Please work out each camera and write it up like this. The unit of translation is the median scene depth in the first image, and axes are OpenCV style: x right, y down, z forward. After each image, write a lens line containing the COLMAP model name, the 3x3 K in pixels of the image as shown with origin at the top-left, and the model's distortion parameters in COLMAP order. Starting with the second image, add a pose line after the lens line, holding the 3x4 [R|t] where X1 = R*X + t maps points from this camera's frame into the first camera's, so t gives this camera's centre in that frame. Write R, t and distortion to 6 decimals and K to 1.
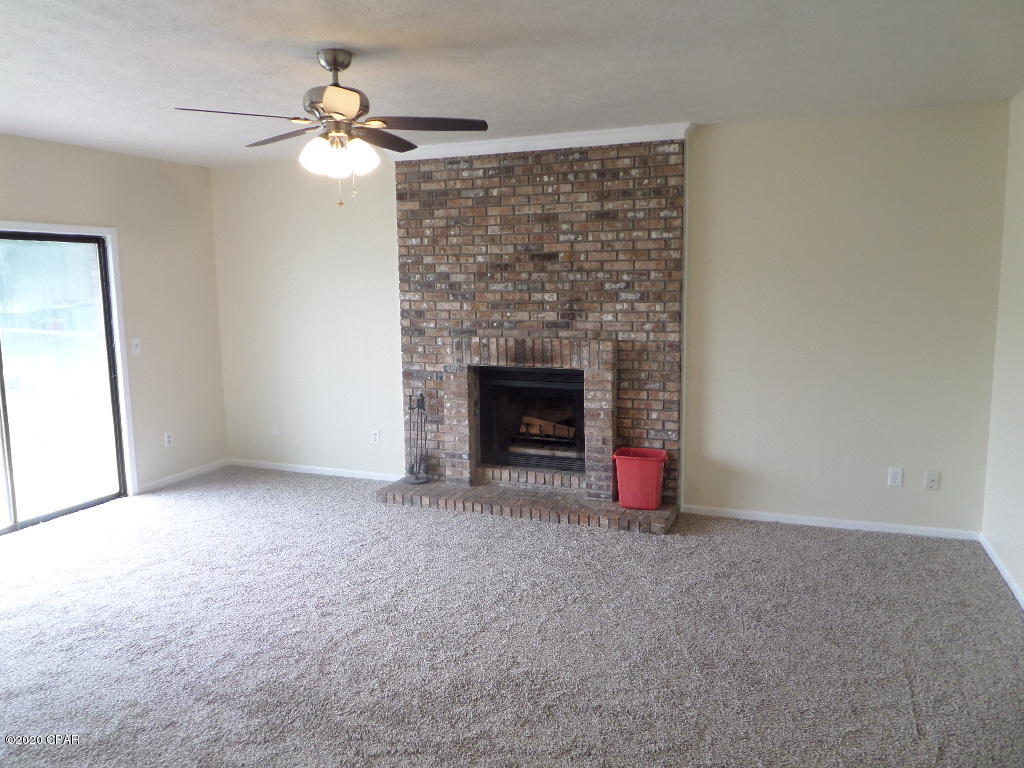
lens RADIAL K [[748.7, 0, 512.0], [0, 748.7, 384.0], [0, 0, 1]] dist [-0.005539, -0.008827]
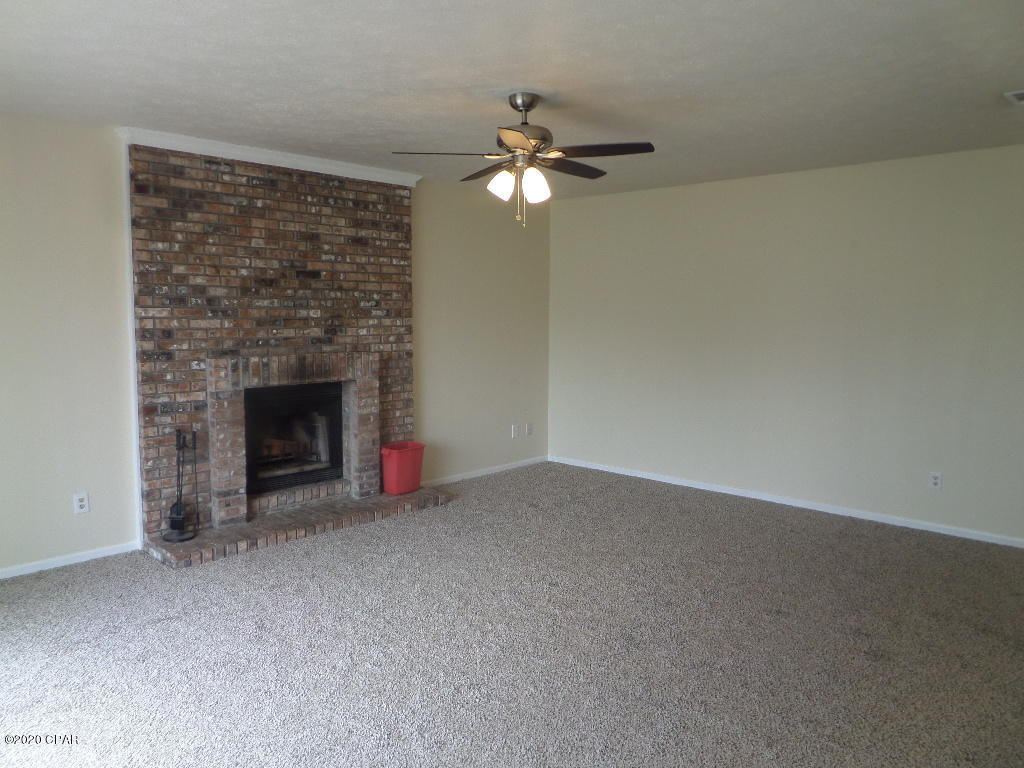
lens RADIAL K [[748.7, 0, 512.0], [0, 748.7, 384.0], [0, 0, 1]] dist [-0.005539, -0.008827]
pose [[0.364679, -0.080056, 0.927685, -0.803602], [0.118238, 0.992213, 0.039145, -0.028107], [-0.923596, 0.095412, 0.371305, 0.373164]]
